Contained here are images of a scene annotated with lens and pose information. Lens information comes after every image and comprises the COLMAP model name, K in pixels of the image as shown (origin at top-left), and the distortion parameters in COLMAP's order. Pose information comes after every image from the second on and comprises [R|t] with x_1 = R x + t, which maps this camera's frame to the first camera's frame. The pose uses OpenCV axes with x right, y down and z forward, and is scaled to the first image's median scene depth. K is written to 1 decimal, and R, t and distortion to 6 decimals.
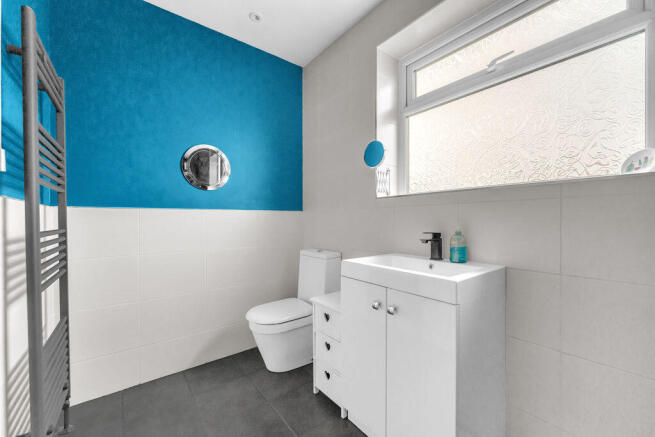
lens RADIAL K [[262.8, 0, 327.5], [0, 262.8, 219.2], [0, 0, 1]] dist [0.000559, -0.000234]
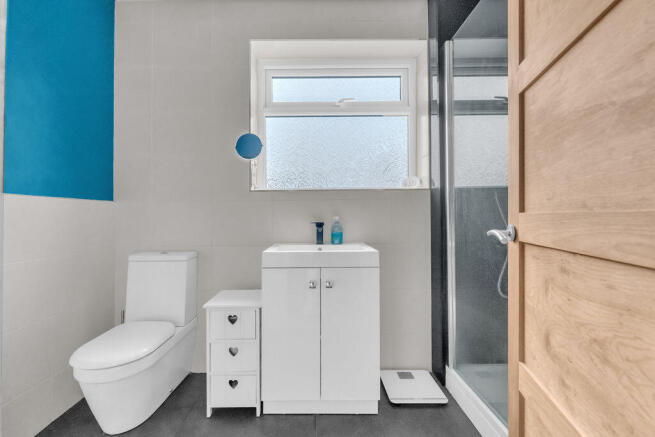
lens RADIAL K [[262.8, 0, 330.1], [0, 262.8, 217.3], [0, 0, 1]] dist [0.000559, -0.000234]
pose [[0.613063, -0.003830, 0.790025, -0.503025], [0.006096, 0.999981, 0.000117, 0.026459], [-0.790011, 0.004744, 0.613075, 0.183919]]
